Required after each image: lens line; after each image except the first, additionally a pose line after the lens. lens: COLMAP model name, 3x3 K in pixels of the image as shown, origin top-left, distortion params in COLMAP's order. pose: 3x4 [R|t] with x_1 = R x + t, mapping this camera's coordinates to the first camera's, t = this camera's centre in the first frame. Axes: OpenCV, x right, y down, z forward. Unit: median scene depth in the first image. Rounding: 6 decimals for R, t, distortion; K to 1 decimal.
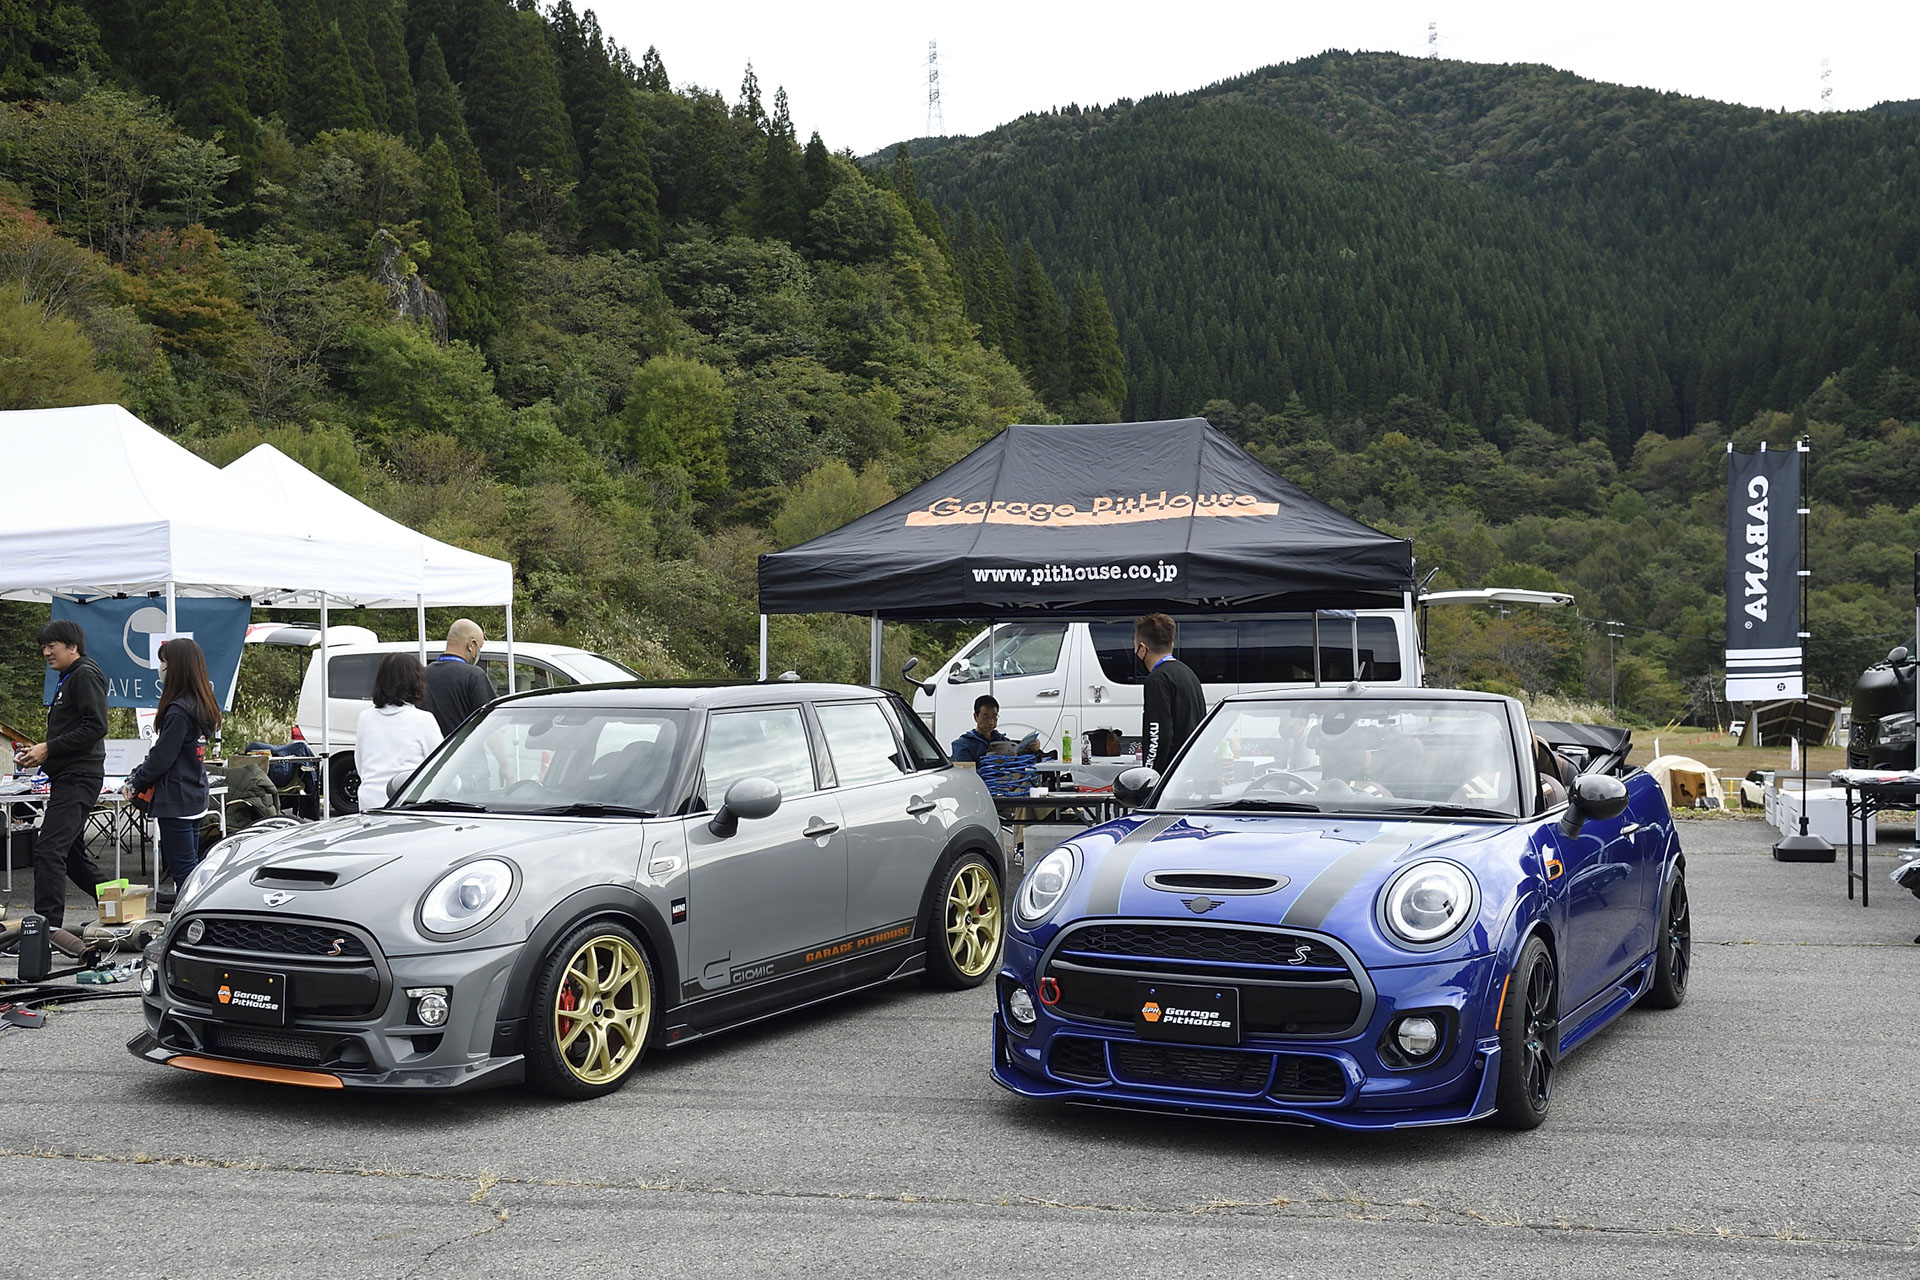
lens RADIAL K [[2036.7, 0, 956.9], [0, 2036.7, 628.6], [0, 0, 1]] dist [-0.013300, 0.000000]
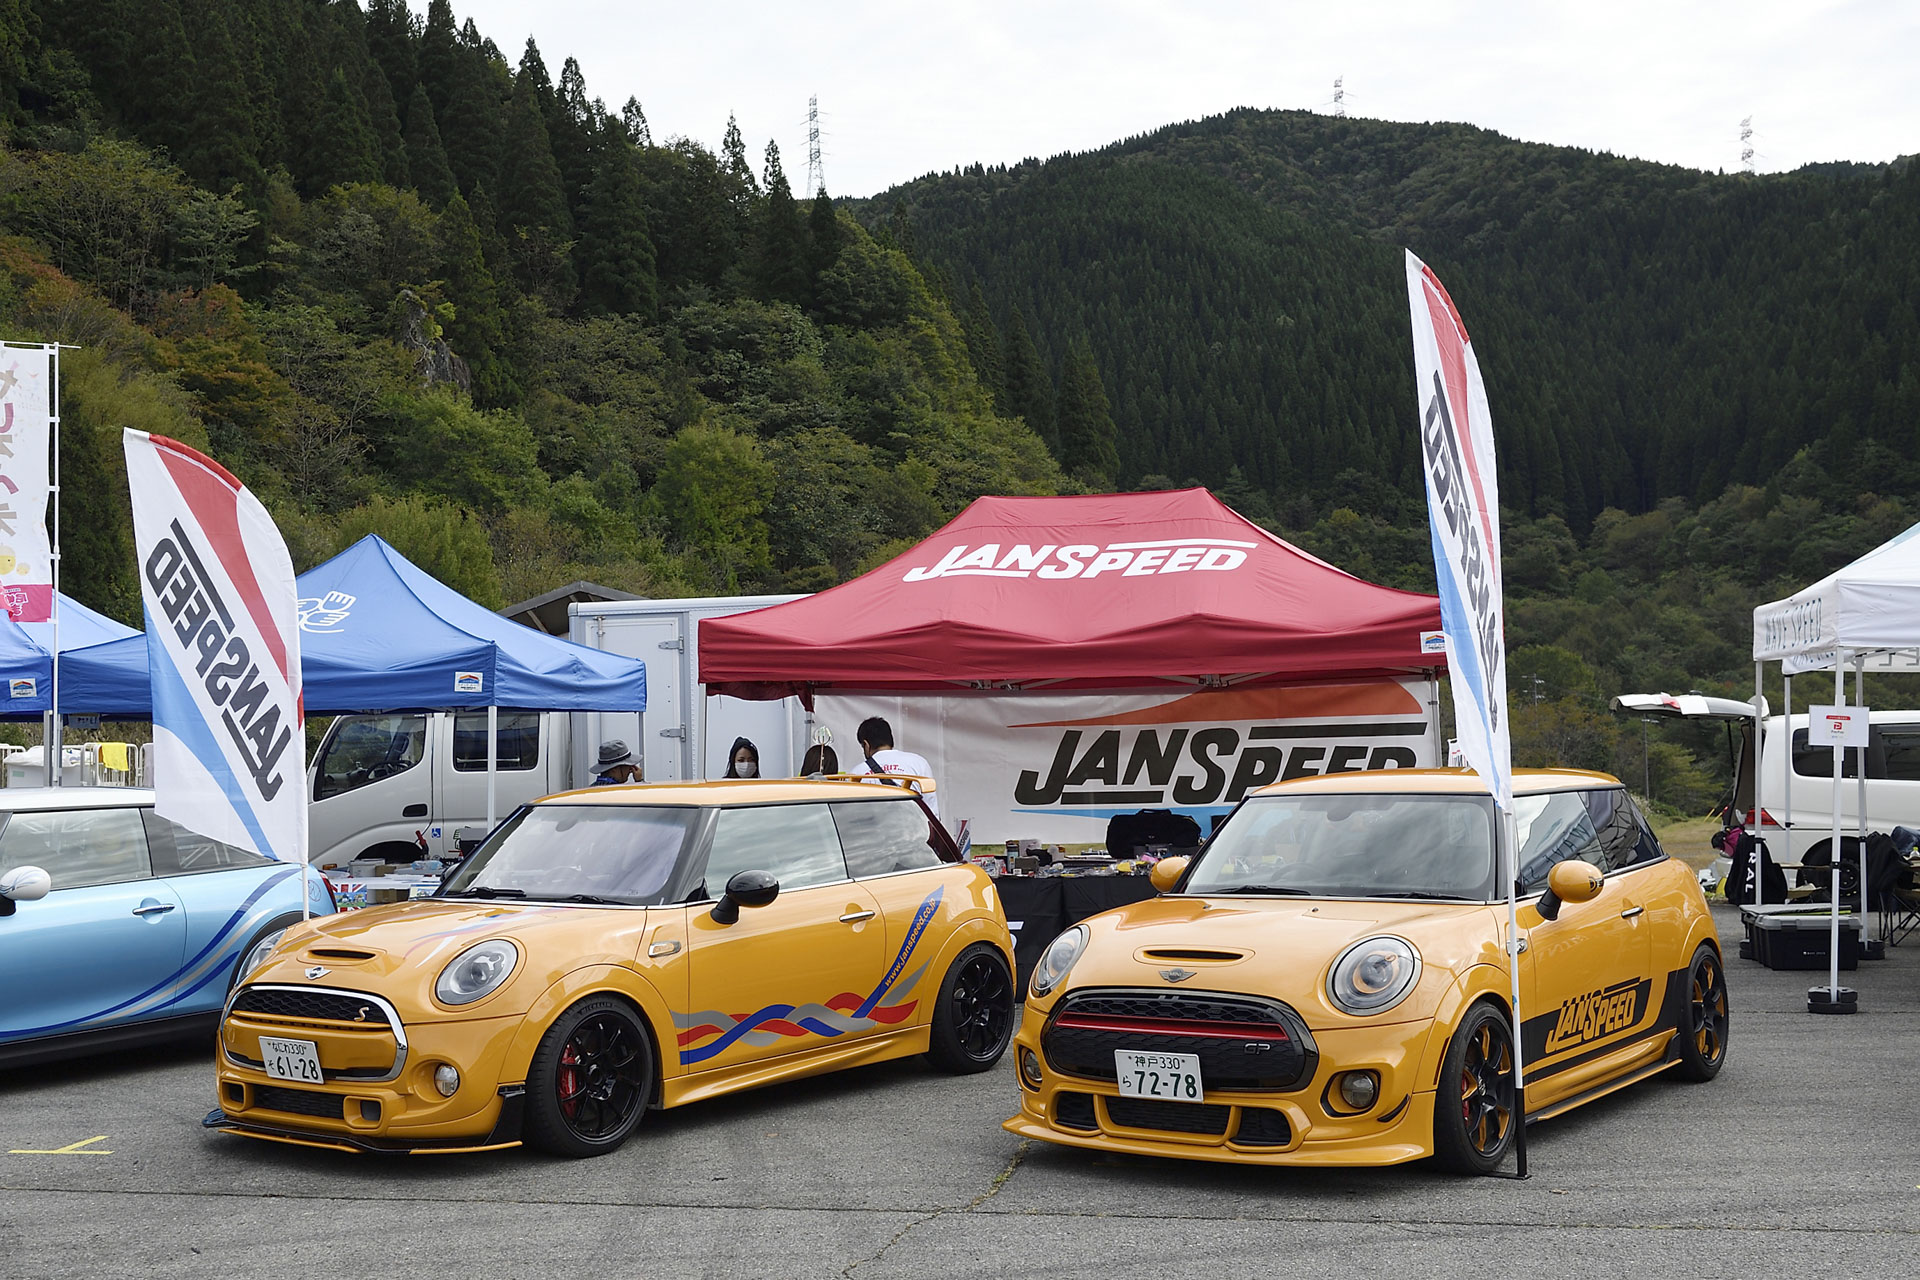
lens RADIAL K [[2169.7, 0, 888.7], [0, 2169.7, 664.9], [0, 0, 1]] dist [-0.017532, 0.000000]
pose [[0.999332, -0.005949, 0.036052, -0.032840], [0.006876, 0.999648, -0.025631, 0.000331], [-0.035886, 0.025862, 0.999021, 0.003733]]
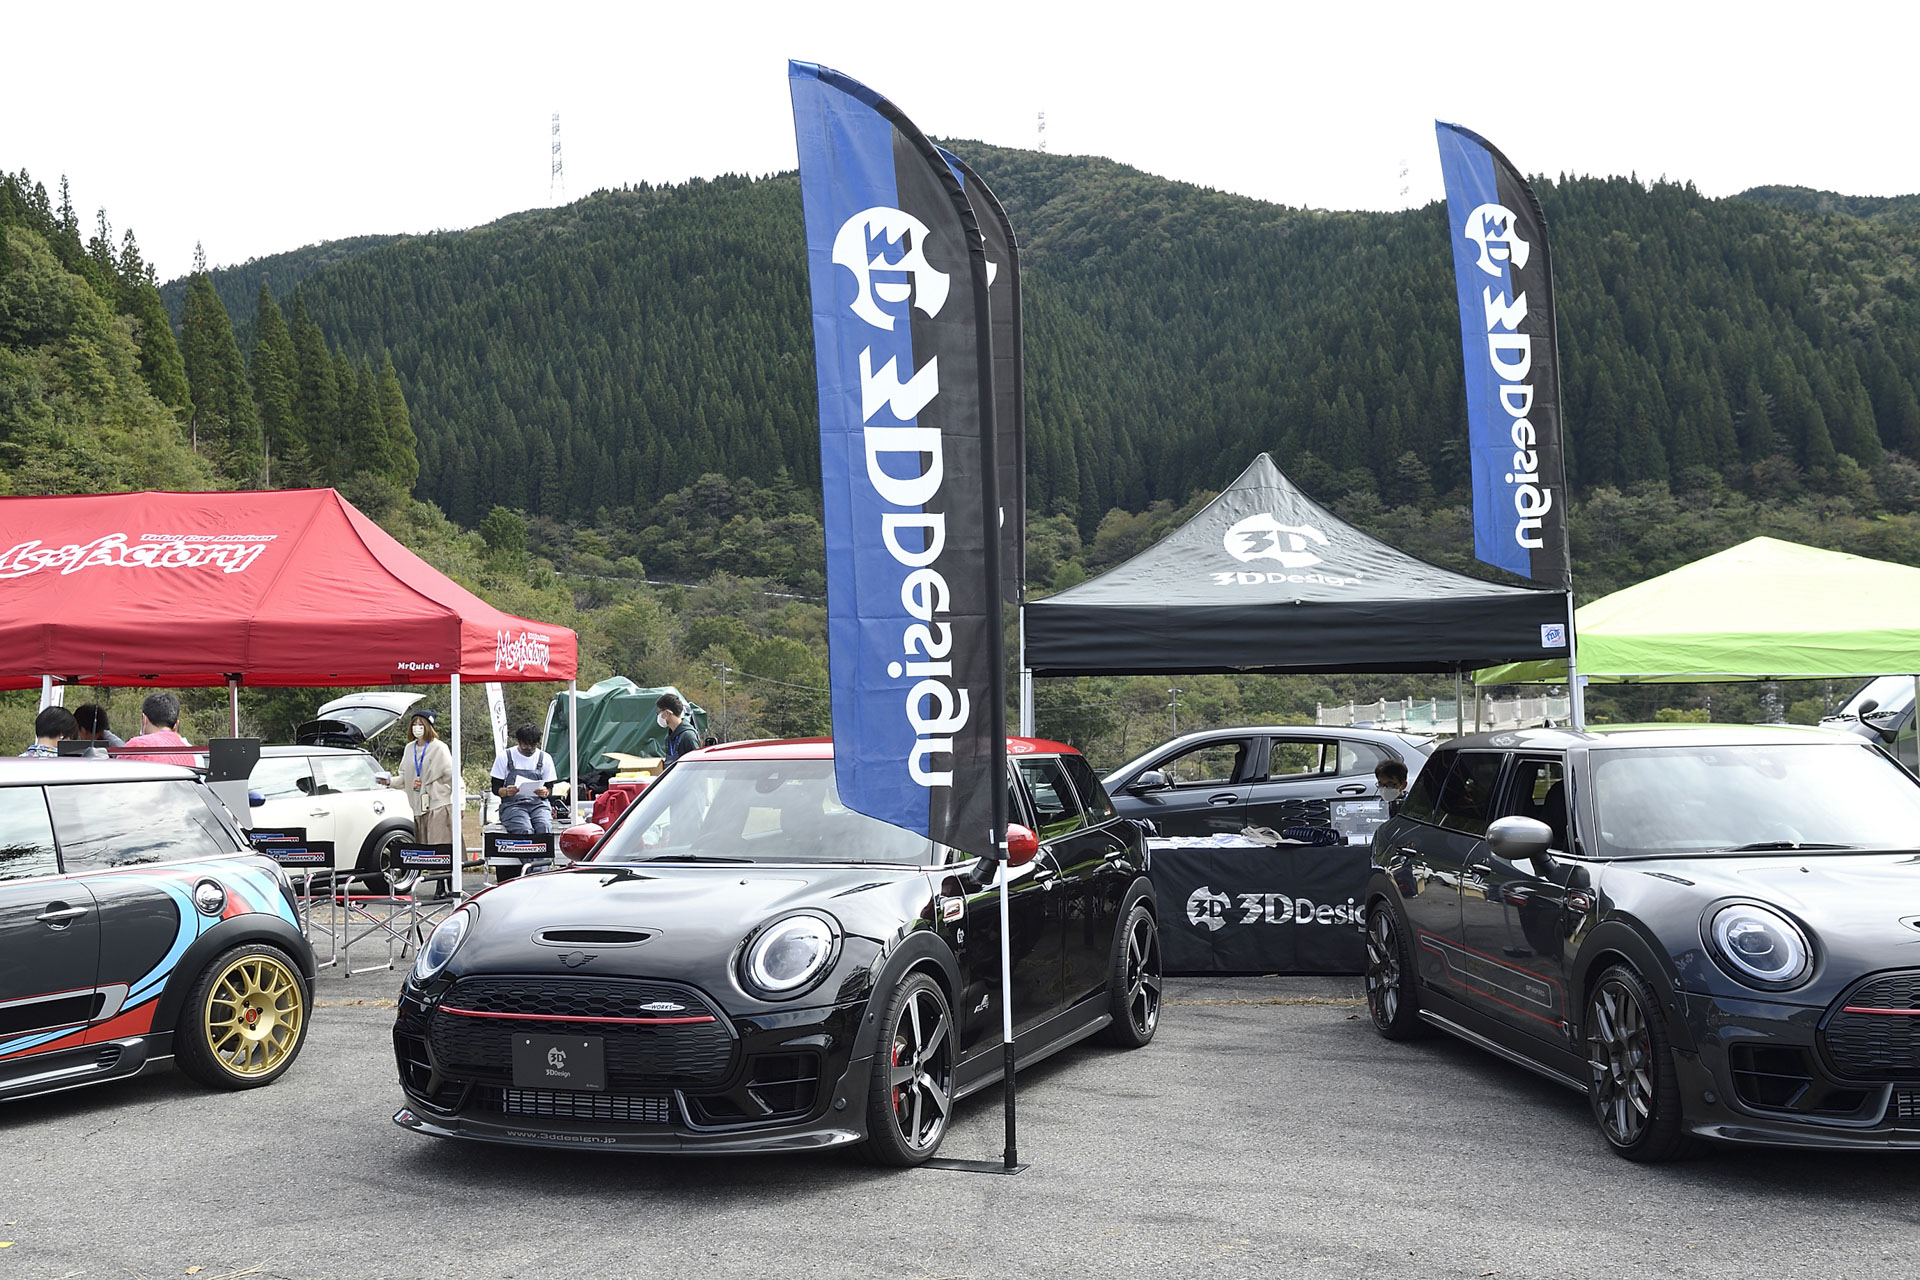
lens RADIAL K [[2005.1, 0, 943.5], [0, 2005.1, 655.5], [0, 0, 1]] dist [-0.015414, 0.000000]
pose [[0.991832, 0.000959, 0.127547, 0.119726], [0.001256, 0.999850, -0.017285, -0.002135], [-0.127544, 0.017304, 0.991682, -0.024486]]
